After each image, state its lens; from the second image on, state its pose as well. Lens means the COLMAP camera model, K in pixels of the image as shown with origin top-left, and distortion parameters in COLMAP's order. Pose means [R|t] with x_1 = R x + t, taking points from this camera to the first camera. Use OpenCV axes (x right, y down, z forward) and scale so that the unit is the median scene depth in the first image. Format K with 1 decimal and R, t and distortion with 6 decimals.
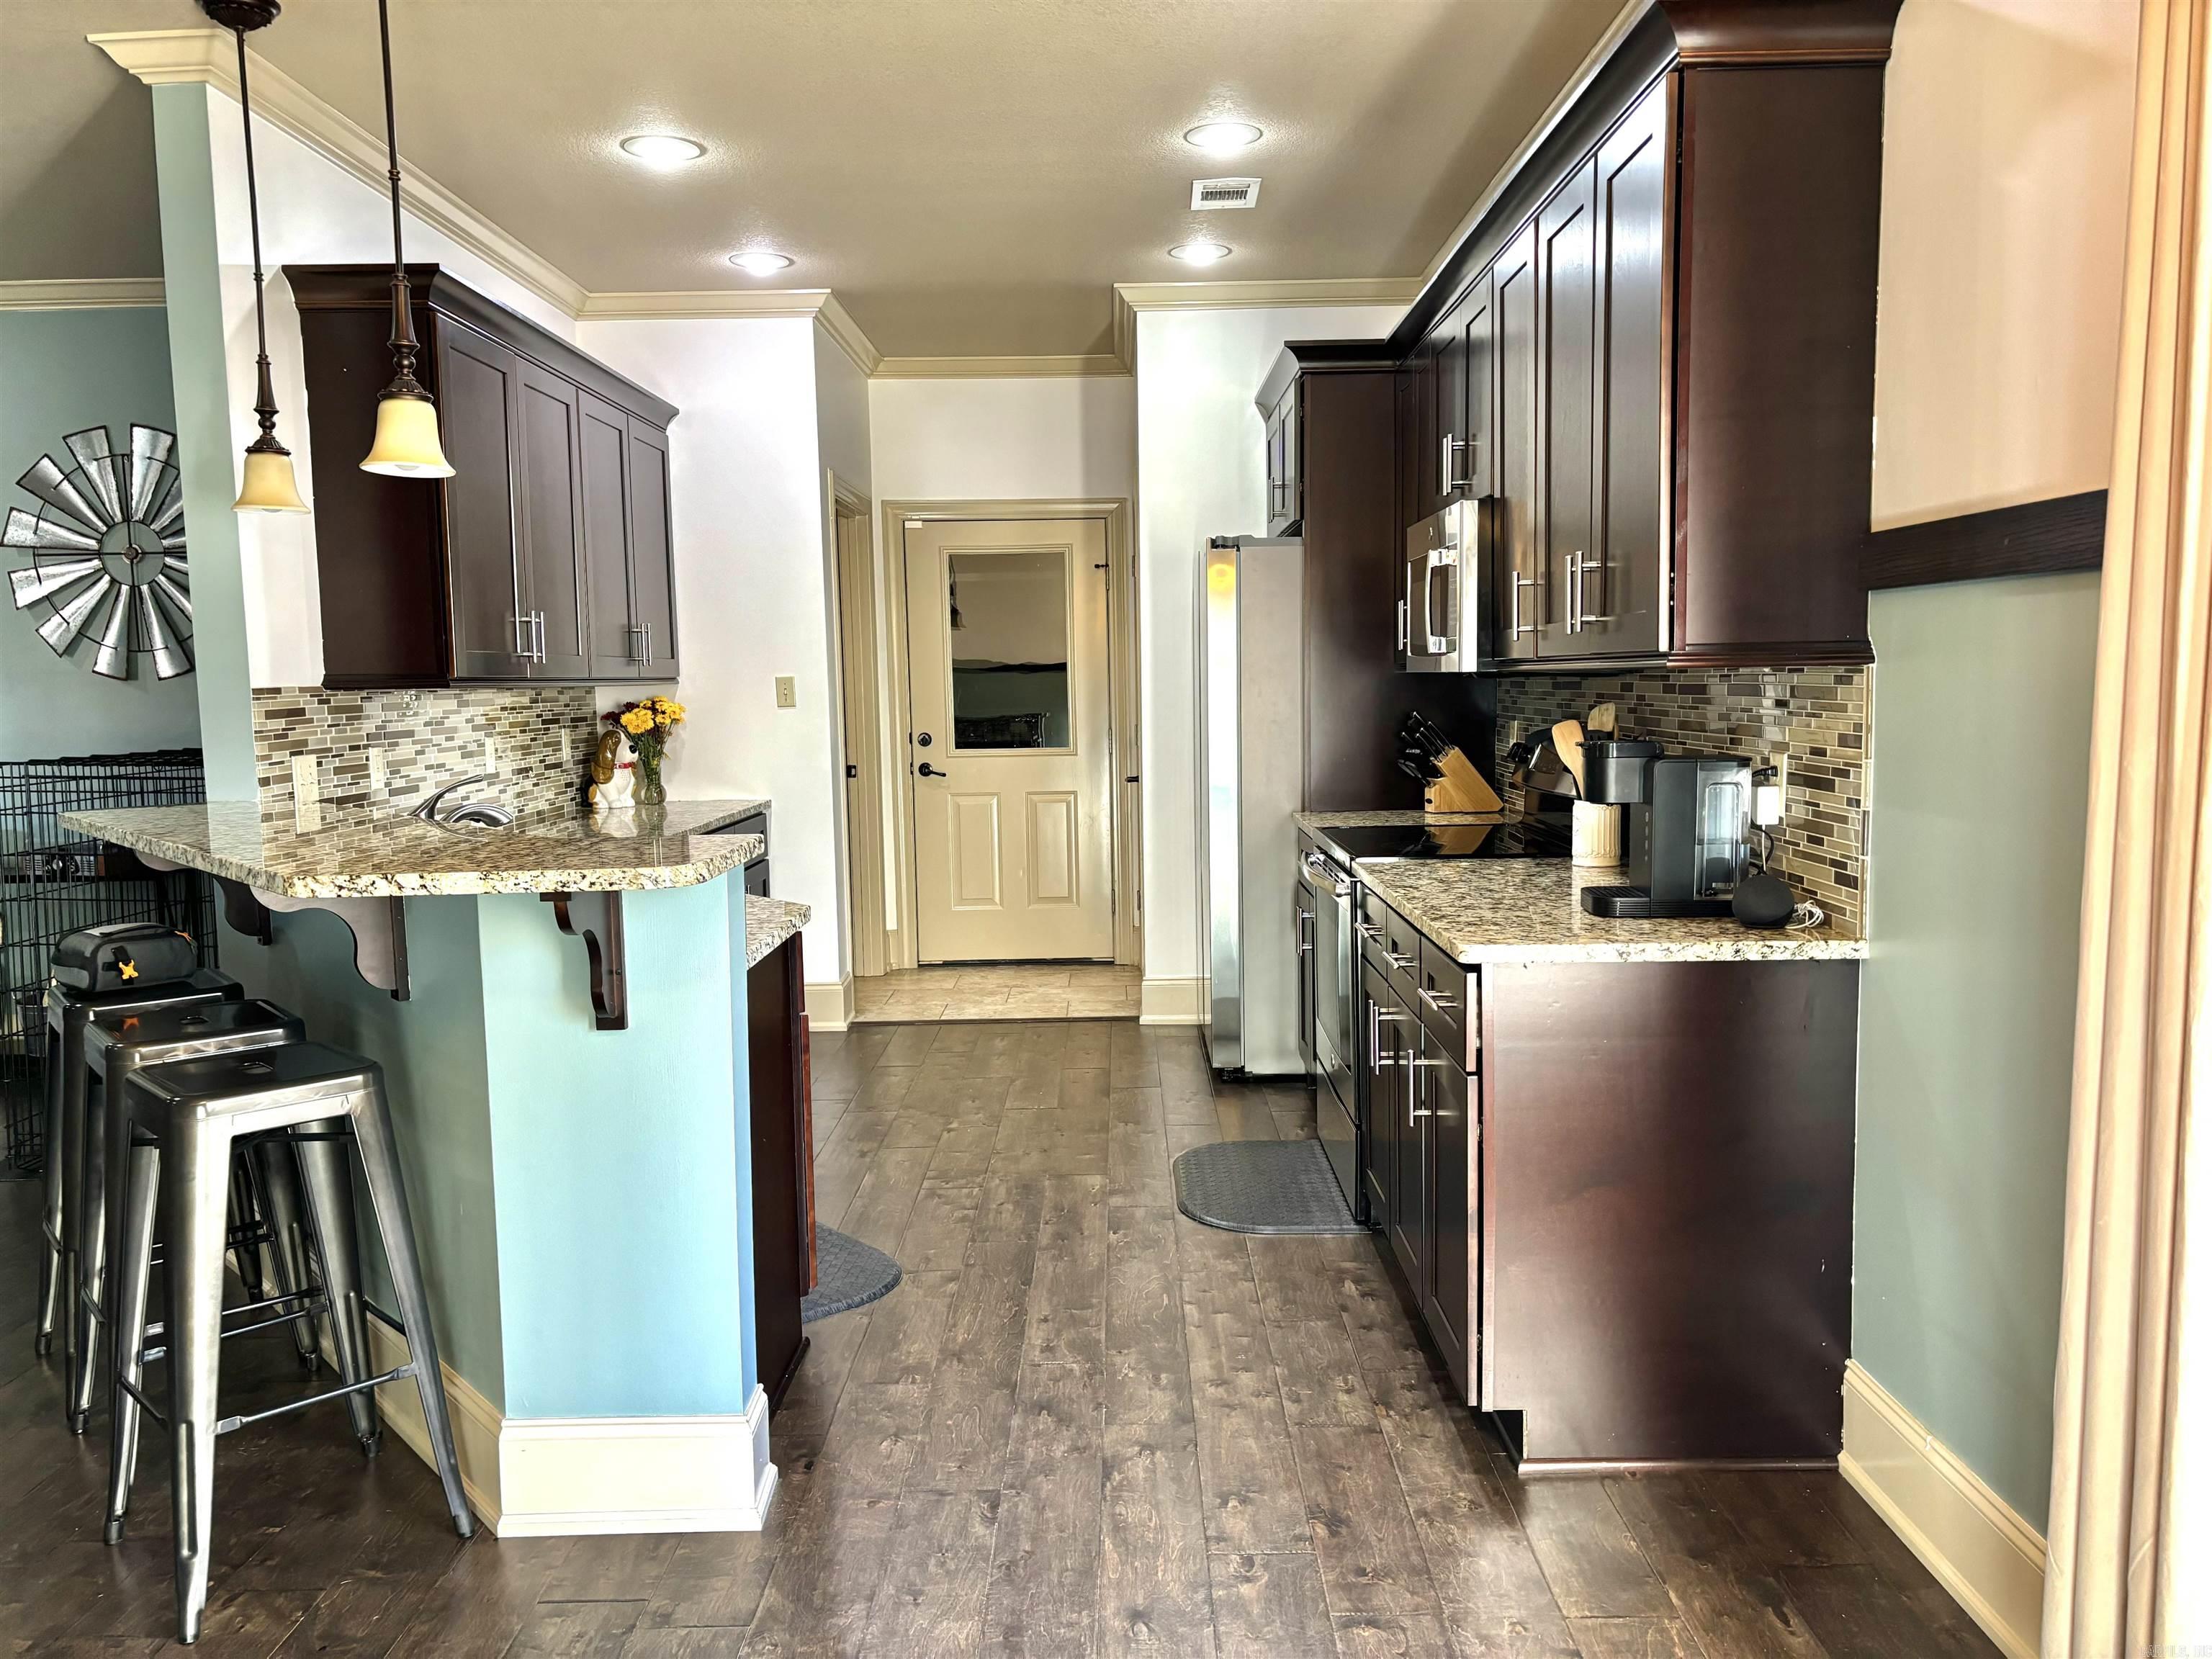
lens RADIAL K [[1669.0, 0, 1094.4], [0, 1669.0, 835.6], [0, 0, 1]] dist [0.058580, -0.051447]
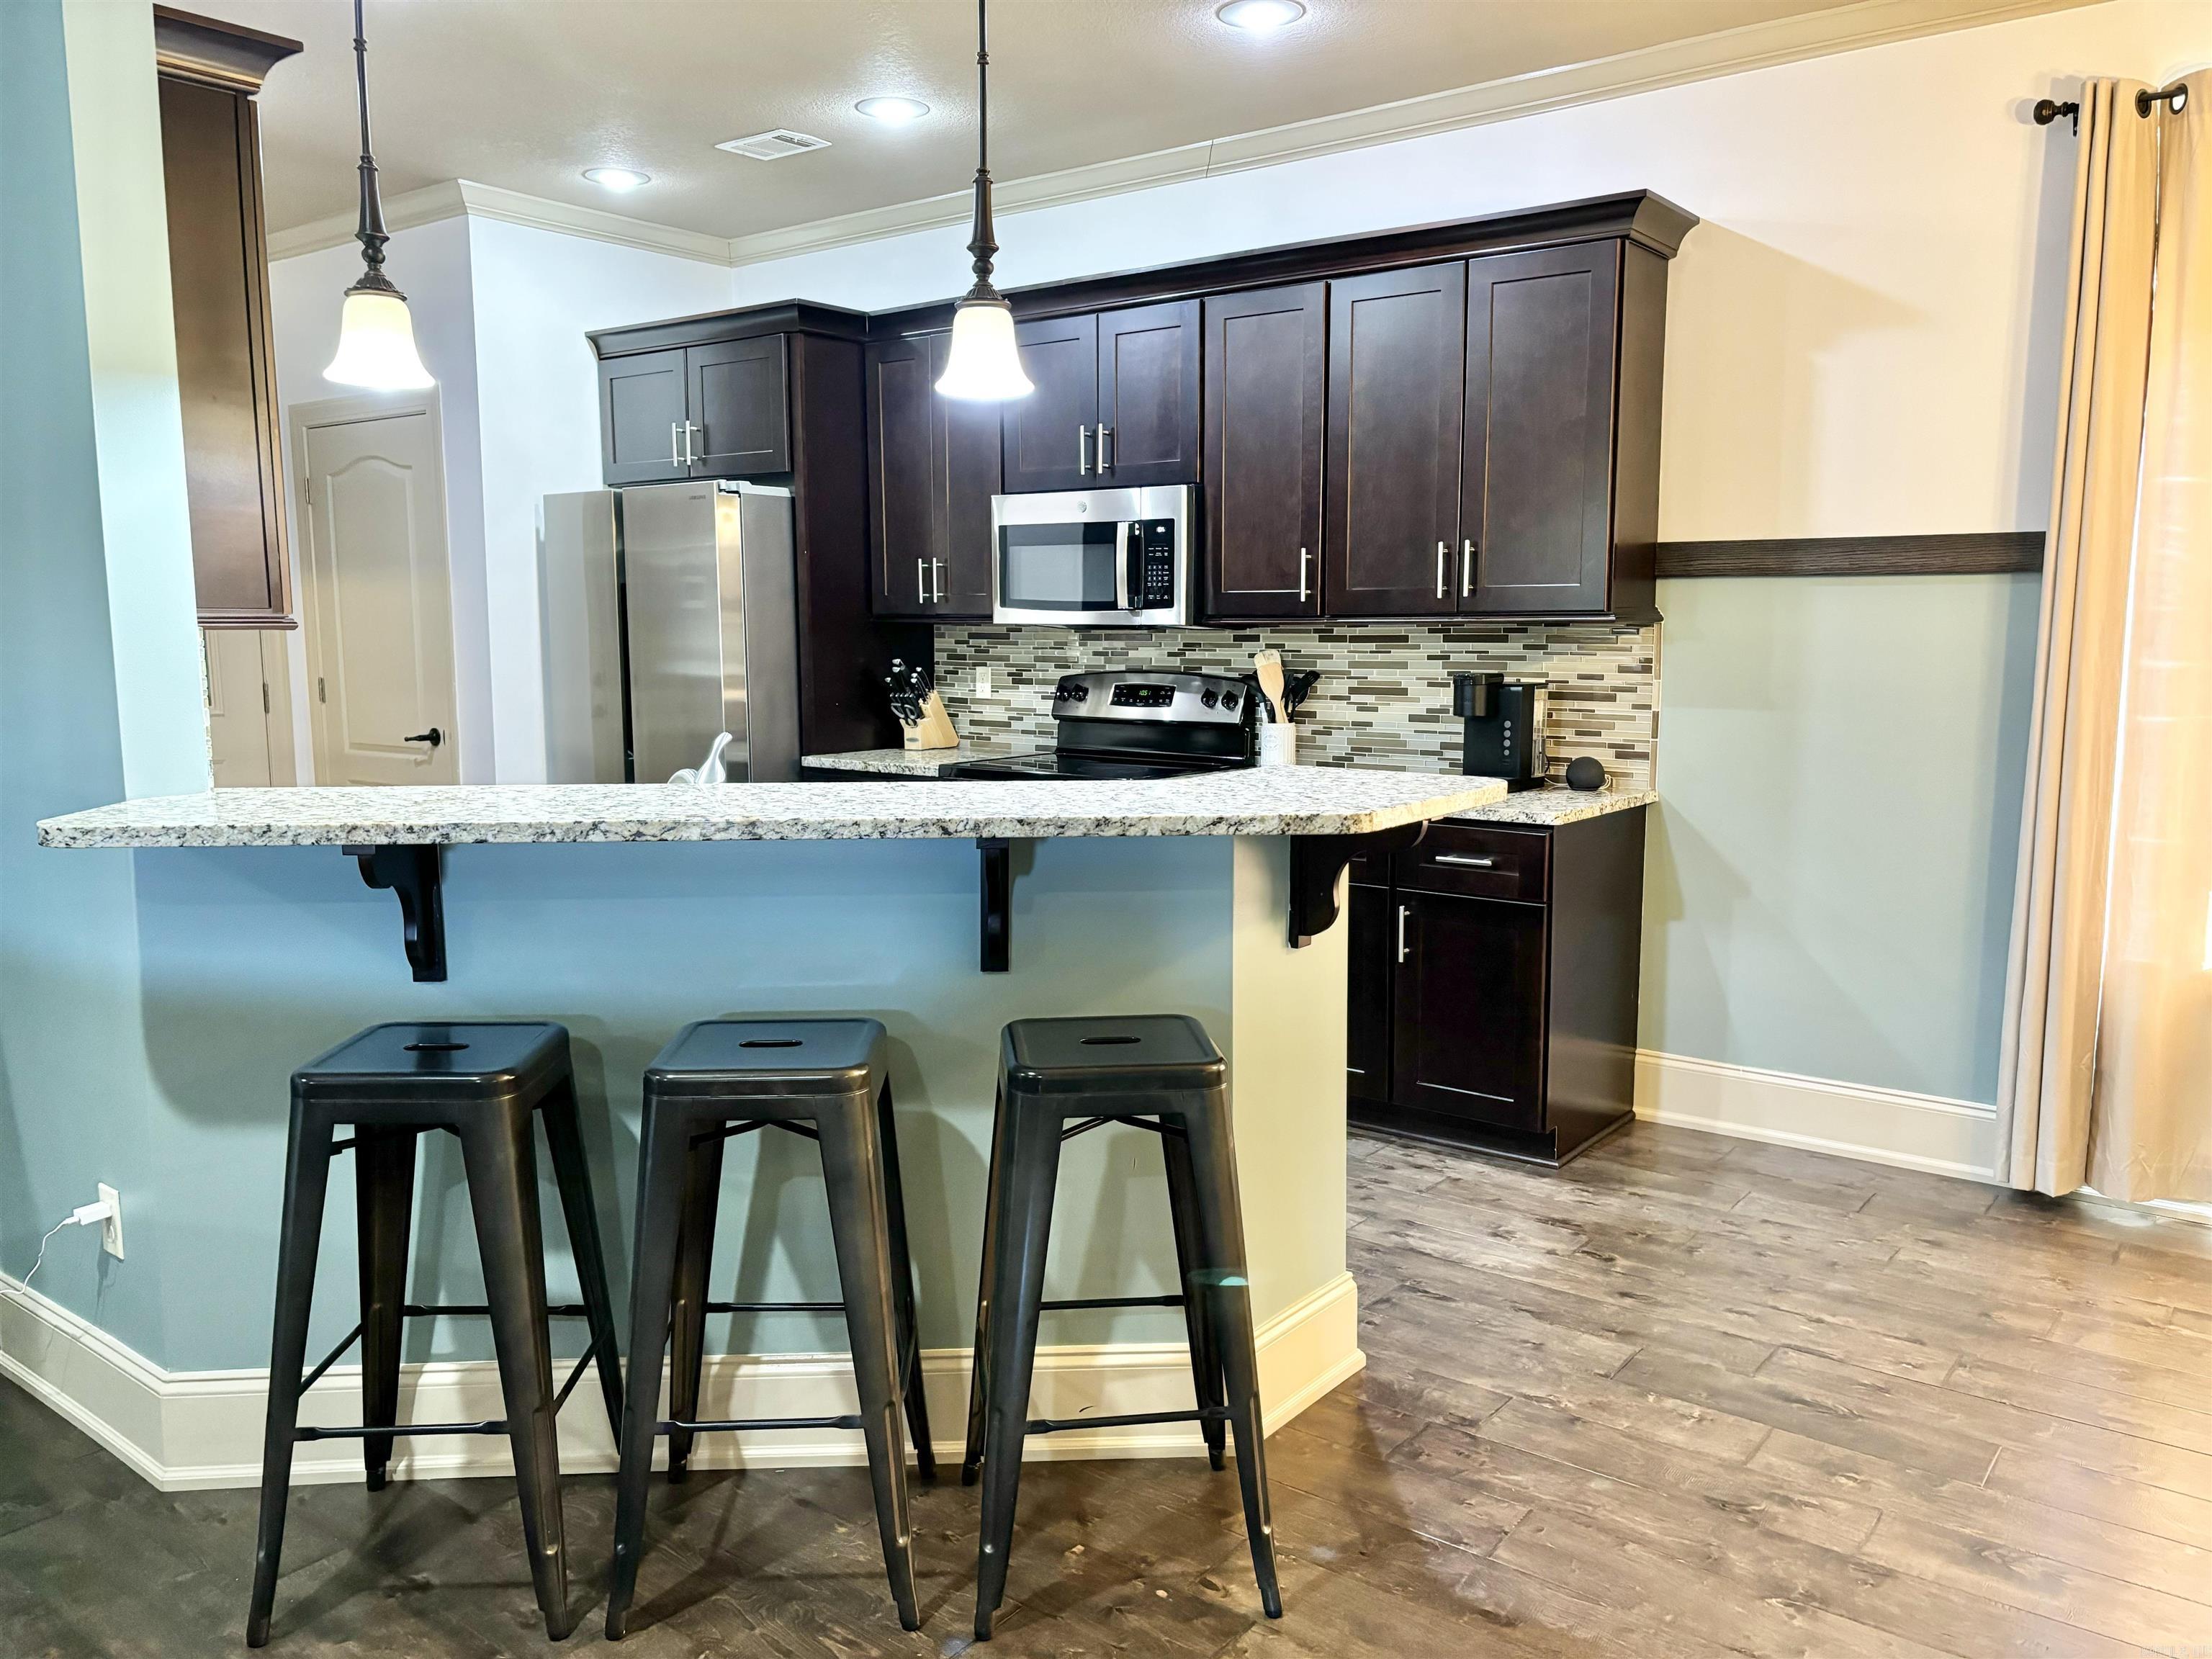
lens RADIAL K [[1669.0, 0, 1113.7], [0, 1669.0, 830.5], [0, 0, 1]] dist [0.058580, -0.051447]
pose [[0.600620, -0.083465, 0.795166, -1.125707], [0.073971, 0.996072, 0.048680, -0.016829], [-0.796105, 0.029581, 0.604435, 0.415876]]
